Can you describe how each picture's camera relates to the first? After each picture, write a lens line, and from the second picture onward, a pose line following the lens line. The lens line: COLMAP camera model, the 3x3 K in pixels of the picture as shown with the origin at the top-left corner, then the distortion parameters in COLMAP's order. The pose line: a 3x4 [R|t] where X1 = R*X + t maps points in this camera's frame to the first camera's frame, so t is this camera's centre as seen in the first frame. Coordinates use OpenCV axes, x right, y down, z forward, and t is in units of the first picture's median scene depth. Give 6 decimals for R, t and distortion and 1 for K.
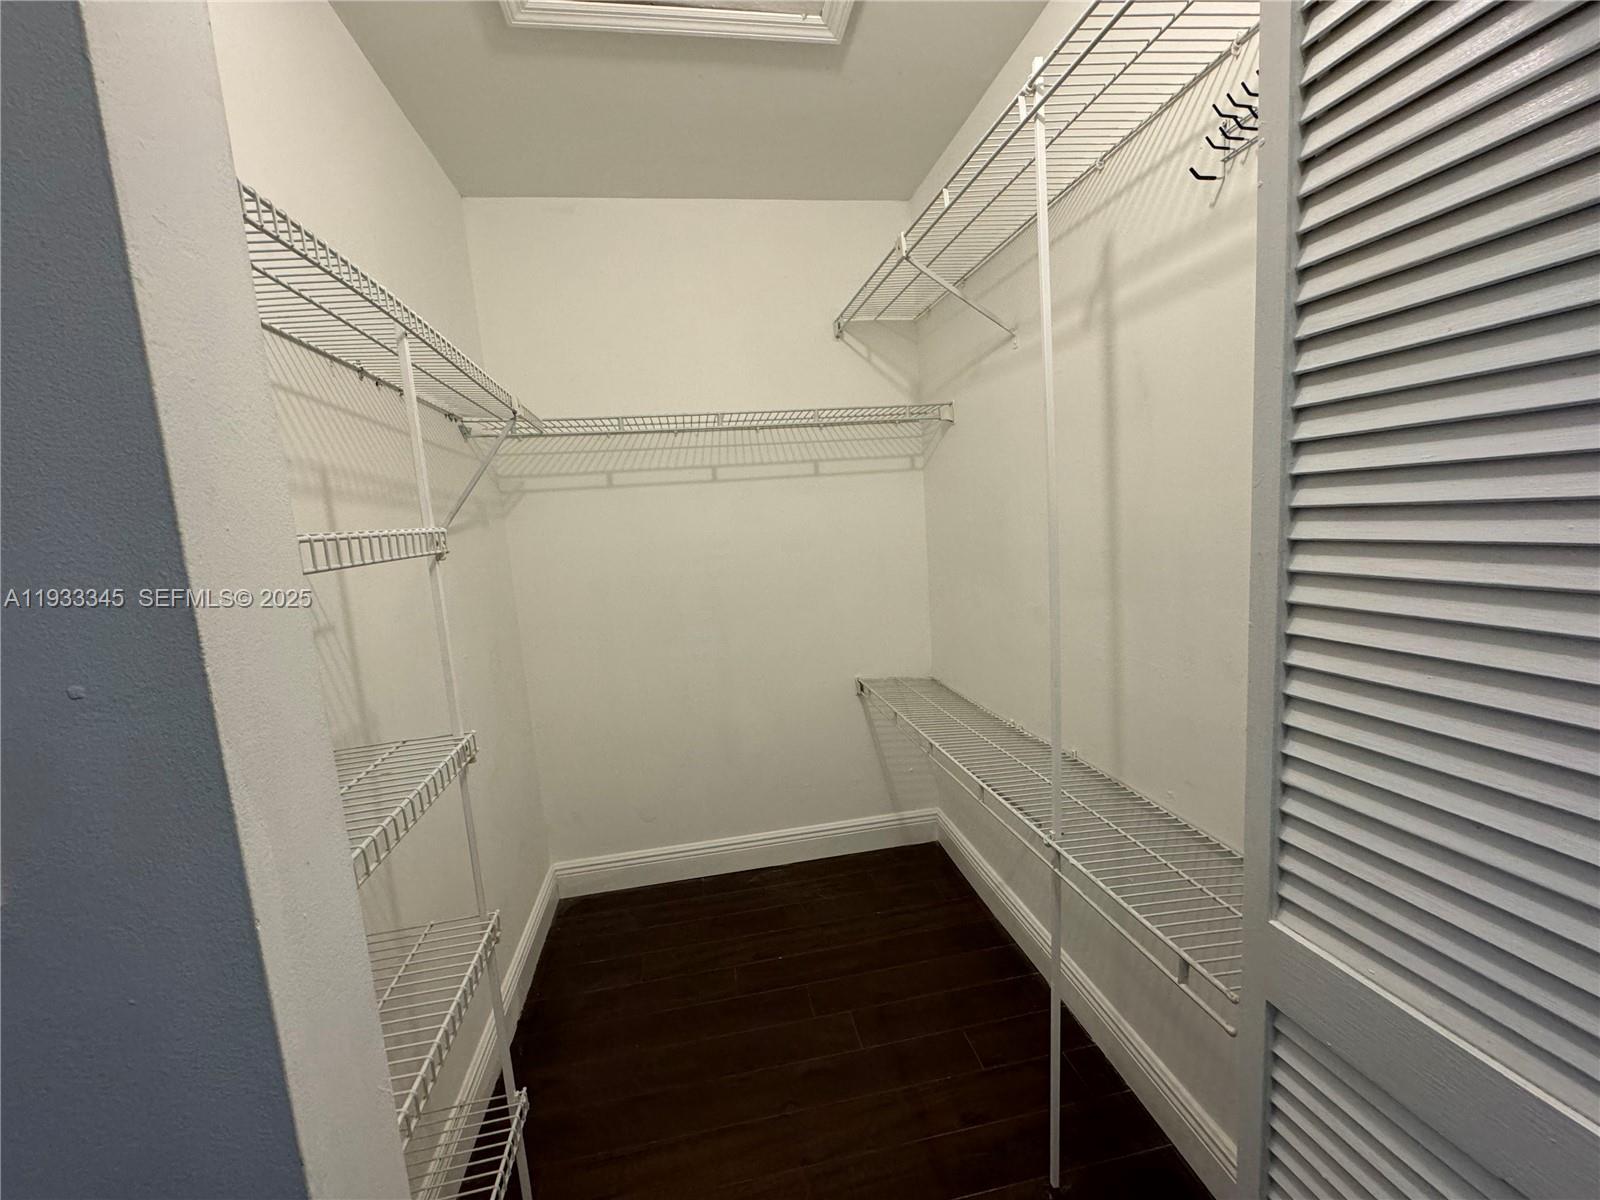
lens RADIAL K [[639.7, 0, 800.0], [0, 639.7, 600.0], [0, 0, 1]] dist [-0.000882, 0.000021]
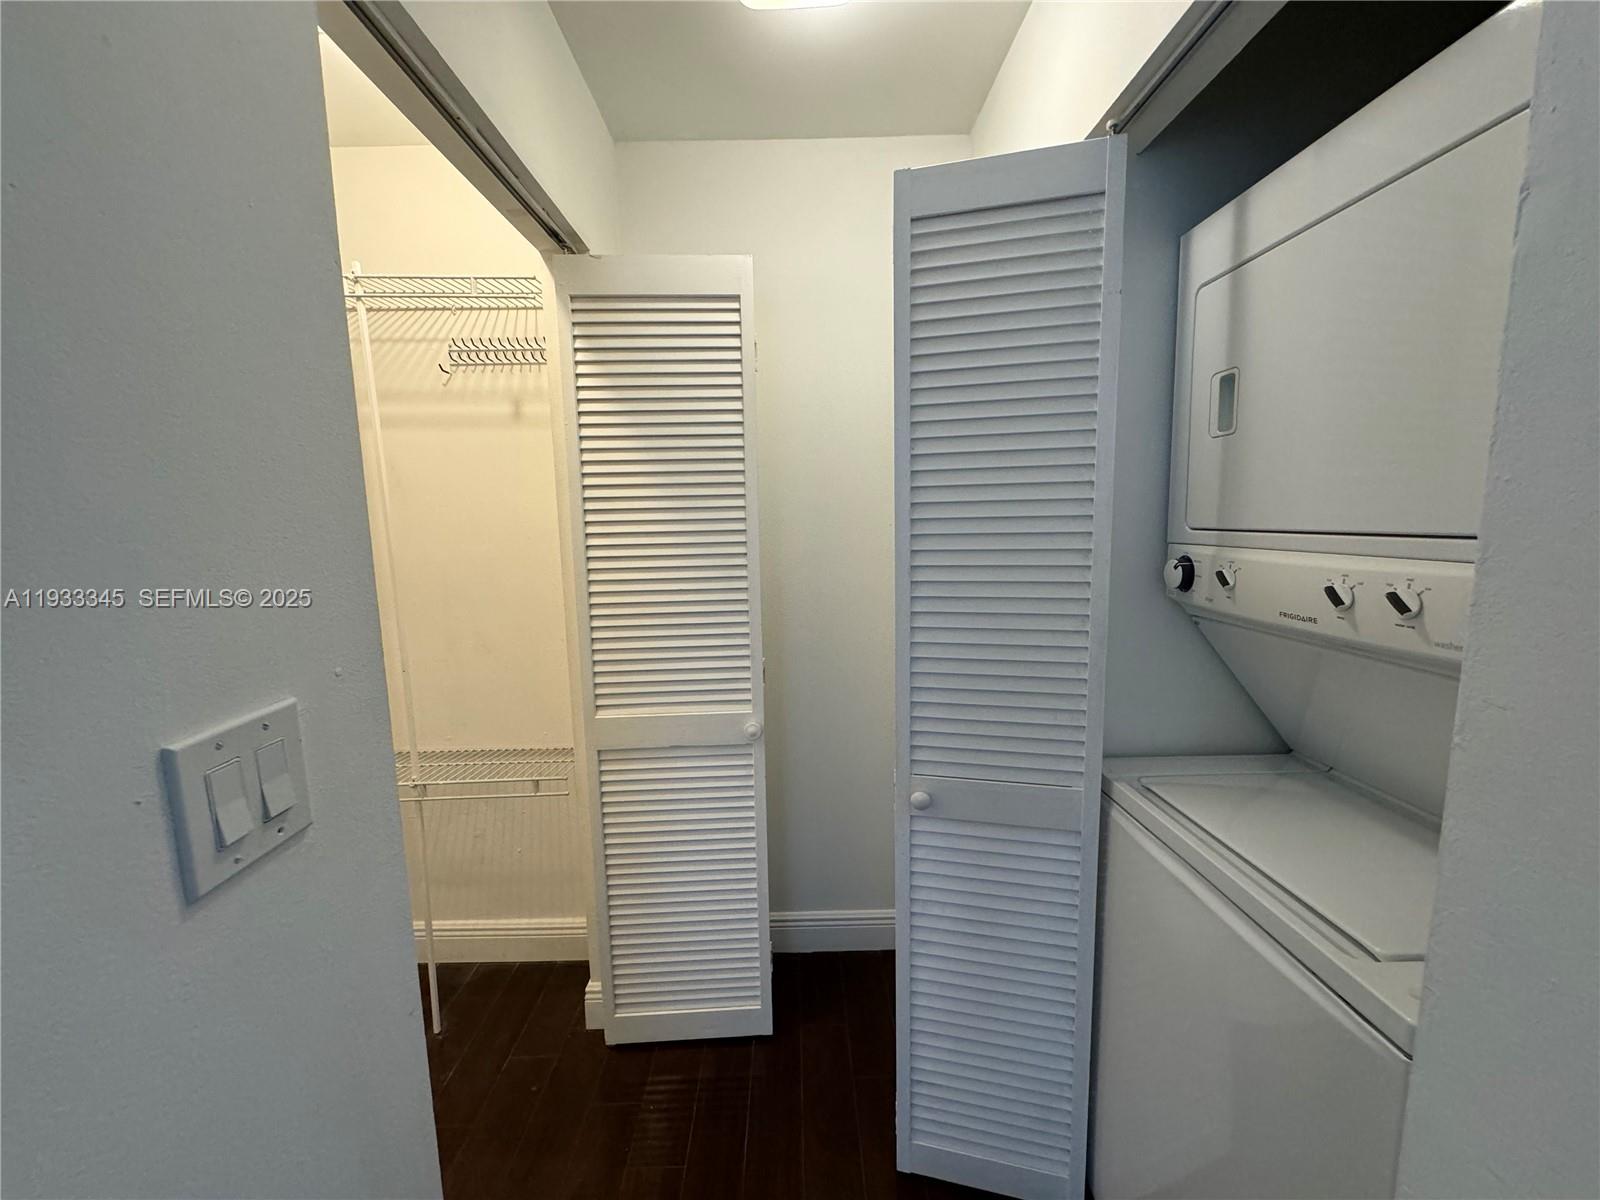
lens RADIAL K [[639.7, 0, 800.0], [0, 639.7, 600.0], [0, 0, 1]] dist [-0.000882, 0.000021]
pose [[0.173647, -0.072161, 0.982161, -1.562009], [0.138198, 0.989229, 0.048247, 0.026715], [-0.975063, 0.127355, 0.181750, -0.318590]]
